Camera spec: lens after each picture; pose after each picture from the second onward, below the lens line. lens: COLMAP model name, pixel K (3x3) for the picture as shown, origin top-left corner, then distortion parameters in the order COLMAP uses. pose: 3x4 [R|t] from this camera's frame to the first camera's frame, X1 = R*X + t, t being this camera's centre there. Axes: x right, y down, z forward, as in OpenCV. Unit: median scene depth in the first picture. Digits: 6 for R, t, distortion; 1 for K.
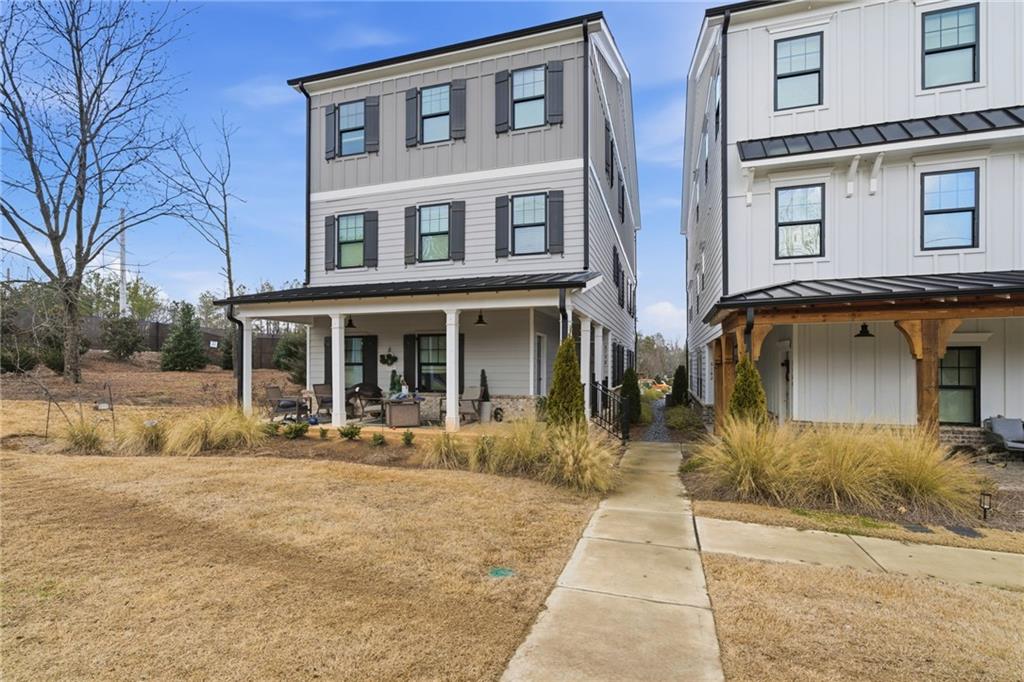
lens RADIAL K [[484.2, 0, 513.3], [0, 484.2, 369.8], [0, 0, 1]] dist [-0.004205, -0.000589]
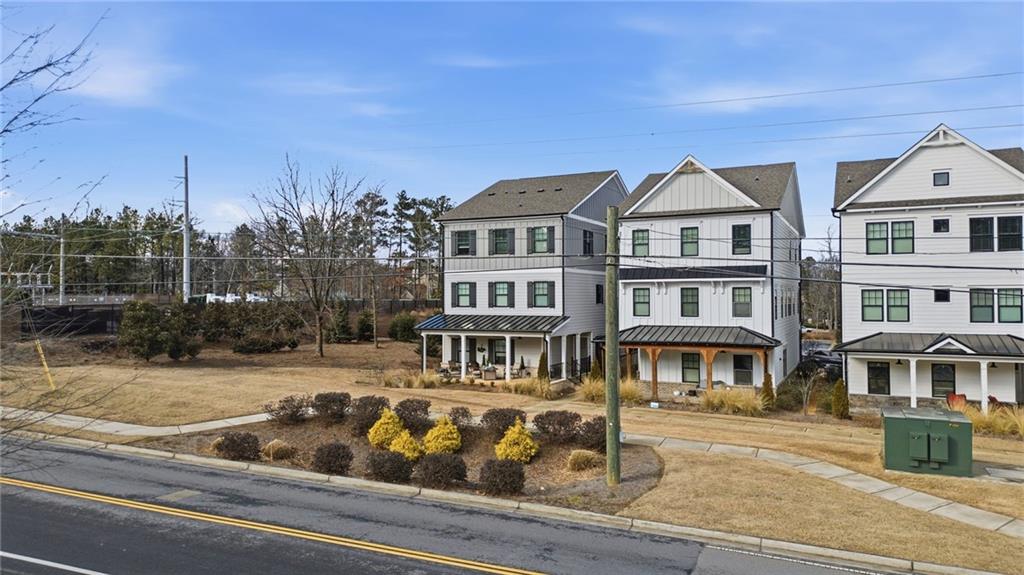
lens RADIAL K [[740.2, 0, 513.8], [0, 740.2, 286.6], [0, 0, 1]] dist [0.002779, 0.000041]
pose [[0.989584, -0.005219, -0.143864, 0.417039], [0.003570, 0.999925, -0.011723, -0.295119], [0.143914, 0.011087, 0.989528, -2.566268]]
